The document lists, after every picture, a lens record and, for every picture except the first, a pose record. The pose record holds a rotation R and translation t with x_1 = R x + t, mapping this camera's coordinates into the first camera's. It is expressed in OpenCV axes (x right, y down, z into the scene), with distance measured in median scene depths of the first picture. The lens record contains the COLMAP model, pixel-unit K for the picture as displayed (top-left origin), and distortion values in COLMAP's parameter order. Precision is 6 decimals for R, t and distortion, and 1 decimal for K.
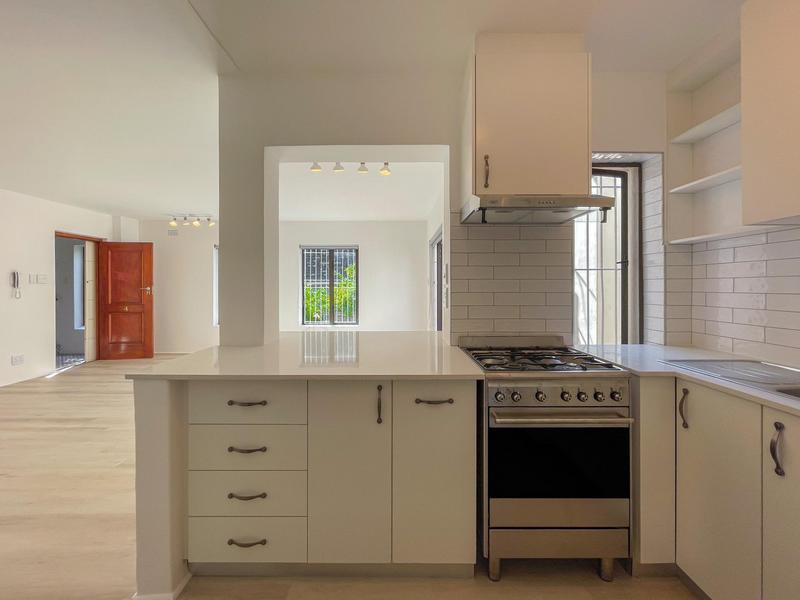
lens RADIAL K [[332.5, 0, 395.9], [0, 332.5, 294.0], [0, 0, 1]] dist [0.000105, 0.000977]
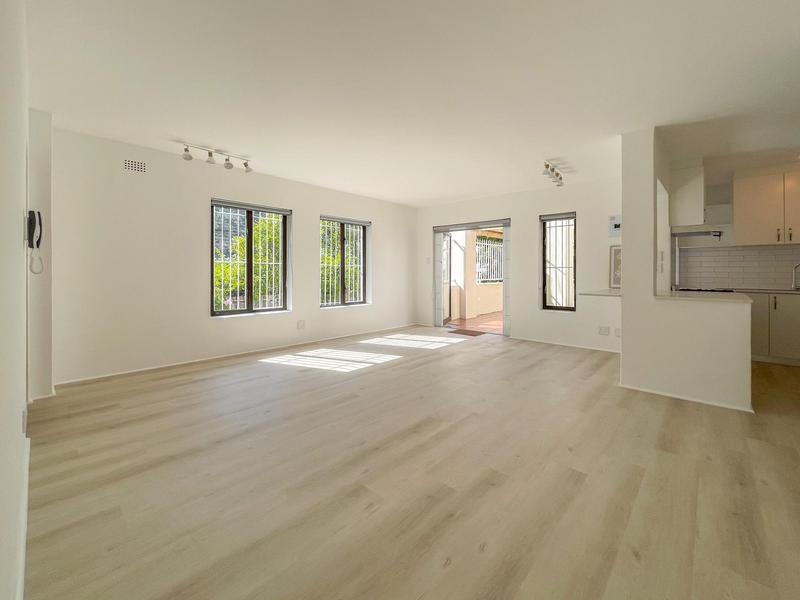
lens RADIAL K [[332.5, 0, 398.4], [0, 332.5, 291.7], [0, 0, 1]] dist [0.000105, 0.000977]
pose [[0.672071, -0.040412, 0.739384, -2.861140], [0.008413, 0.998862, 0.046948, 0.050801], [-0.740439, -0.025332, 0.671646, 0.953332]]
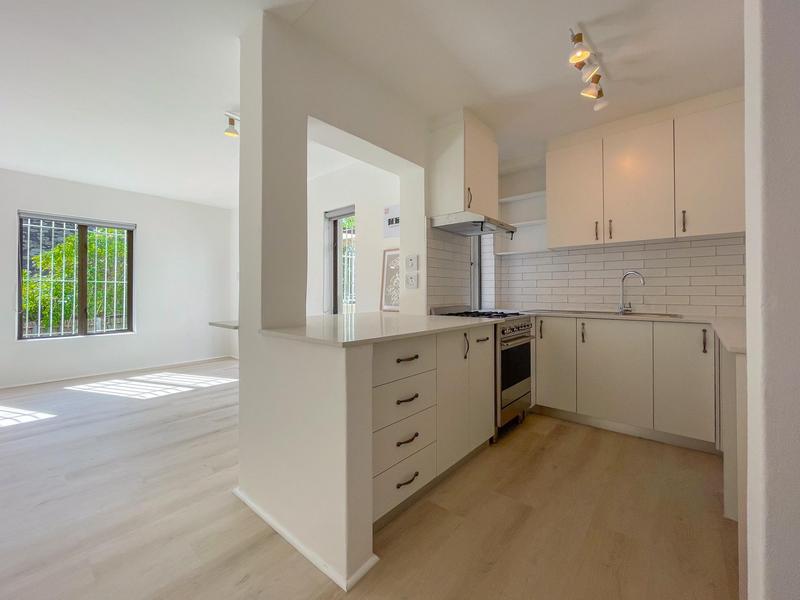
lens RADIAL K [[332.5, 0, 399.7], [0, 332.5, 296.0], [0, 0, 1]] dist [0.000105, 0.000977]
pose [[0.652493, -0.006962, 0.757763, -1.049813], [0.013862, 0.999900, -0.002749, 0.087974], [-0.757668, 0.012297, 0.652524, 0.206164]]
